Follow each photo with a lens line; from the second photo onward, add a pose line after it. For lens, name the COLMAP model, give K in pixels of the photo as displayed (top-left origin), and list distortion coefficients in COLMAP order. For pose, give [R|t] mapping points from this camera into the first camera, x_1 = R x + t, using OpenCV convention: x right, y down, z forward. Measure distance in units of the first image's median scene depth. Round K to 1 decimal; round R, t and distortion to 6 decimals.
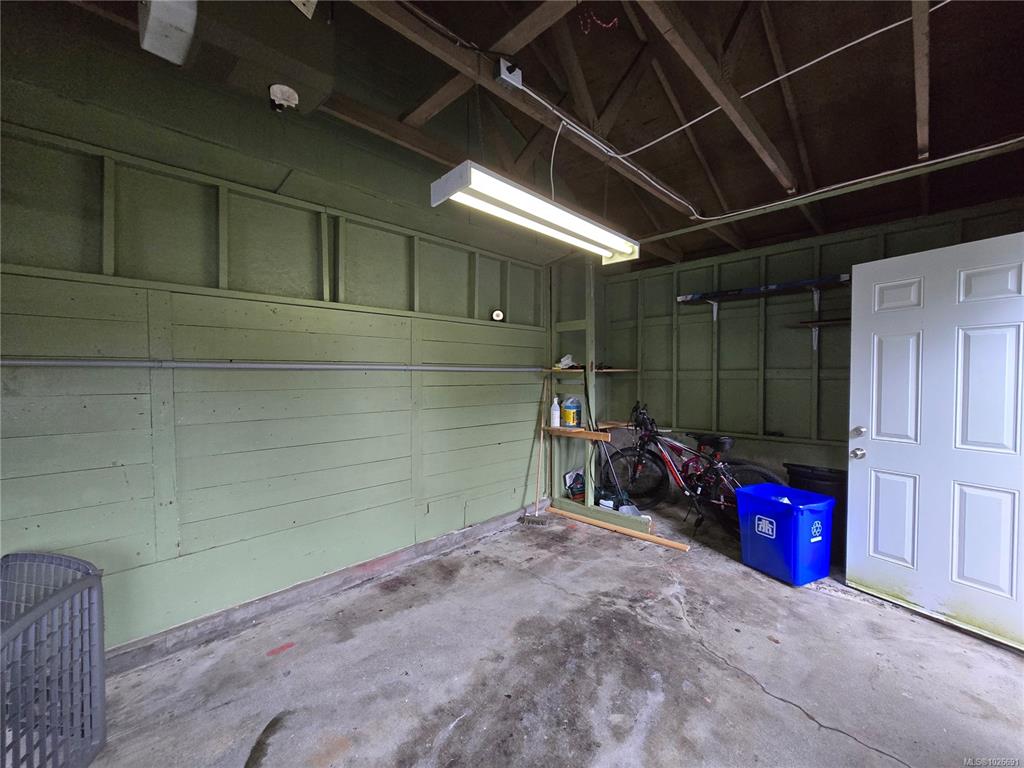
lens RADIAL K [[418.2, 0, 507.5], [0, 418.2, 382.2], [0, 0, 1]] dist [-0.011301, 0.003356]
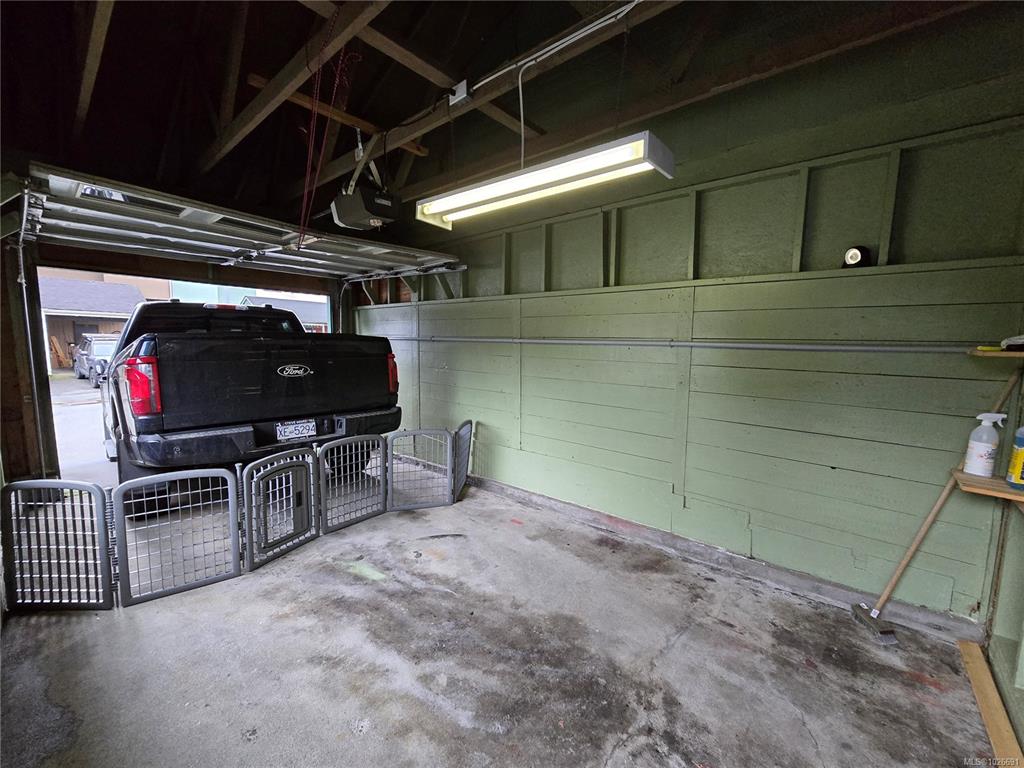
lens RADIAL K [[418.2, 0, 506.1], [0, 418.2, 382.7], [0, 0, 1]] dist [-0.011301, 0.003356]
pose [[0.067705, 0.103905, -0.992280, 0.830400], [-0.035277, 0.994190, 0.101698, -0.038199], [0.997082, 0.028119, 0.070977, 0.709884]]
